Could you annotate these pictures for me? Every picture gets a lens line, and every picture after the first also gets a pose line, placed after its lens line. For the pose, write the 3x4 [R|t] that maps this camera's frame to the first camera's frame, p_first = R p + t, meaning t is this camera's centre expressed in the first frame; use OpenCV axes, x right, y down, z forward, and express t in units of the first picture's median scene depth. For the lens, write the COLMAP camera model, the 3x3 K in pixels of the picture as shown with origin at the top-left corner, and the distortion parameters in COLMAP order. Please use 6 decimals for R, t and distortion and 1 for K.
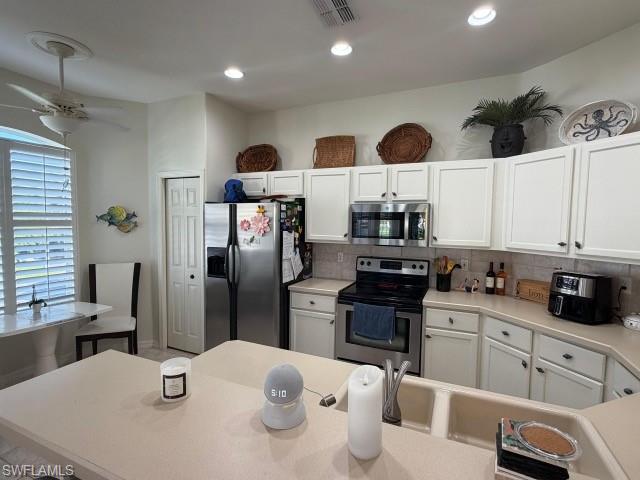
lens RADIAL K [[328.4, 0, 320.8], [0, 328.4, 242.2], [0, 0, 1]] dist [-0.002286, 0.001734]
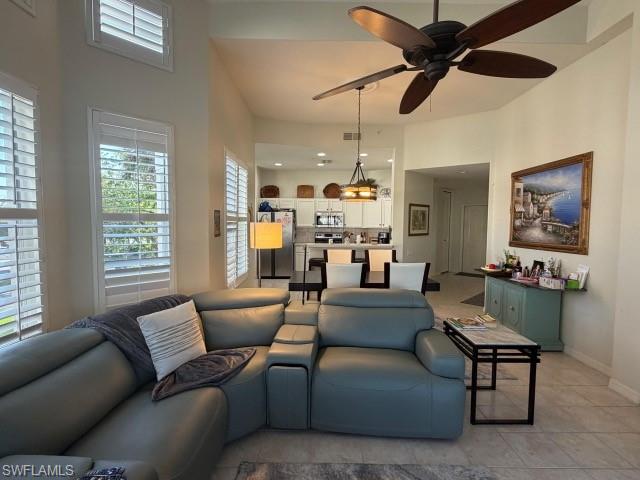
lens RADIAL K [[328.4, 0, 319.9], [0, 328.4, 240.8], [0, 0, 1]] dist [-0.002286, 0.001734]
pose [[0.909458, -0.028222, 0.414836, -0.964299], [0.032287, 0.999475, -0.002788, 0.119298], [-0.414540, 0.015929, 0.909892, -1.412278]]
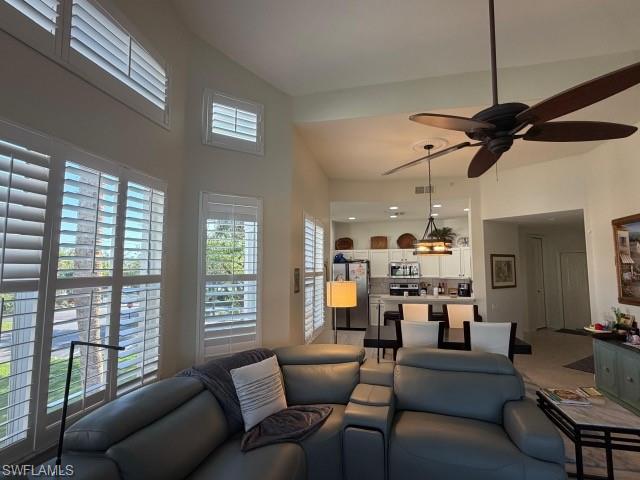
lens RADIAL K [[328.4, 0, 317.2], [0, 328.4, 240.8], [0, 0, 1]] dist [-0.002286, 0.001734]
pose [[0.980795, 0.001990, 0.195031, -0.979893], [0.028029, 0.988130, -0.151041, 0.088257], [-0.193017, 0.153607, 0.969097, -1.468200]]
